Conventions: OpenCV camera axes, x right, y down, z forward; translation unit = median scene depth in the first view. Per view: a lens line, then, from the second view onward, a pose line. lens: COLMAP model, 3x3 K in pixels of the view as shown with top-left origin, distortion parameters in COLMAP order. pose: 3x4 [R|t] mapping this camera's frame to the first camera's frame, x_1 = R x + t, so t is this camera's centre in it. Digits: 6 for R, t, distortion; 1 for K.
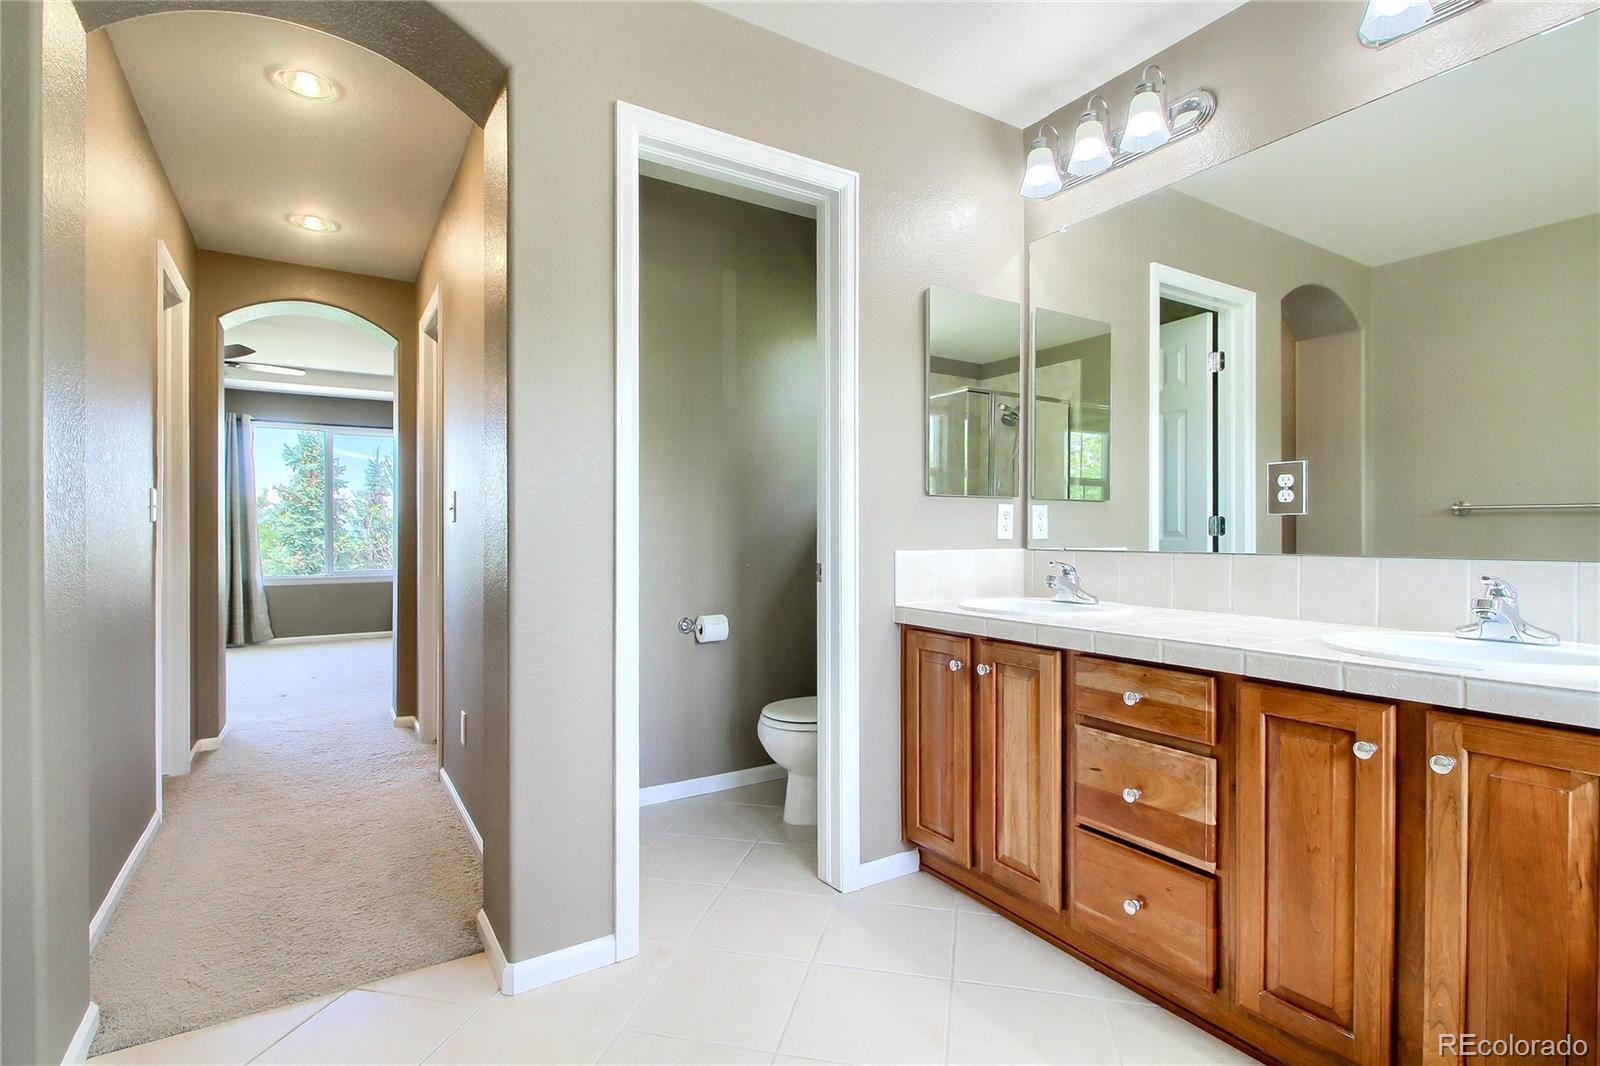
lens RADIAL K [[772.1, 0, 815.9], [0, 772.1, 539.3], [0, 0, 1]] dist [-0.002178, -0.014273]
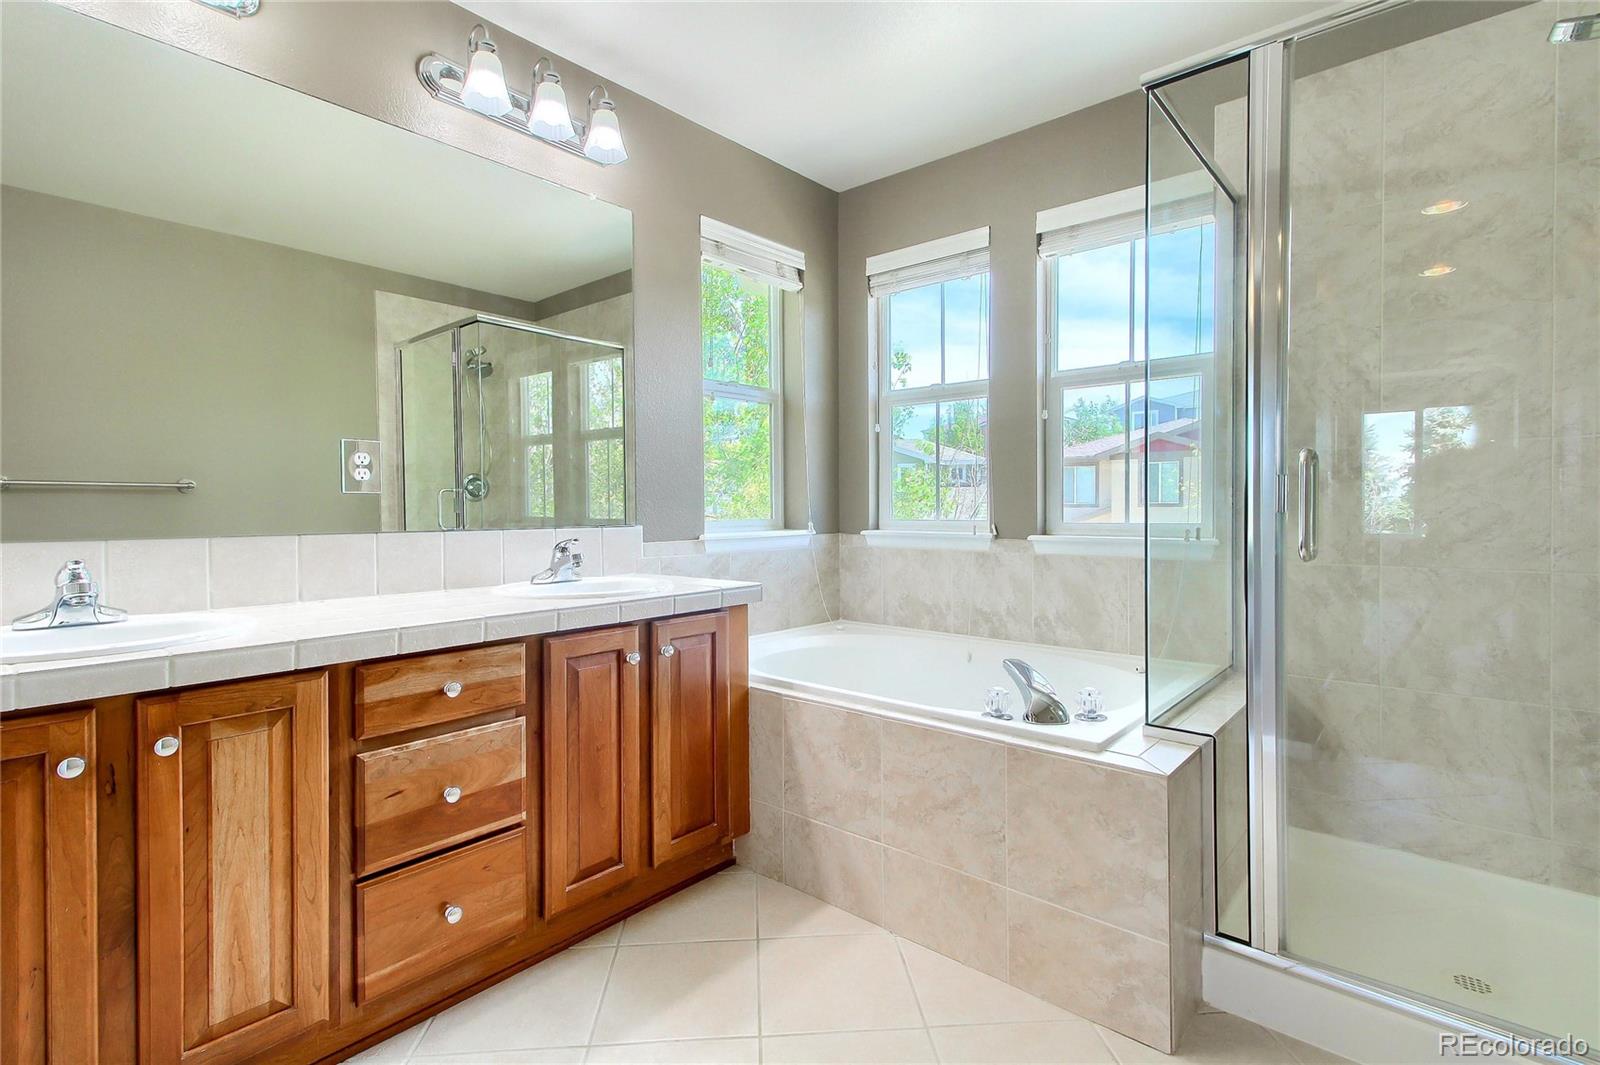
lens RADIAL K [[742.5, 0, 800.0], [0, 742.5, 532.5], [0, 0, 1]] dist [0.018672, 0.000028]
pose [[-0.282013, -0.029879, 0.958945, -0.542089], [0.013700, 0.999288, 0.035165, -0.007855], [-0.959313, 0.023055, -0.281402, 0.817577]]
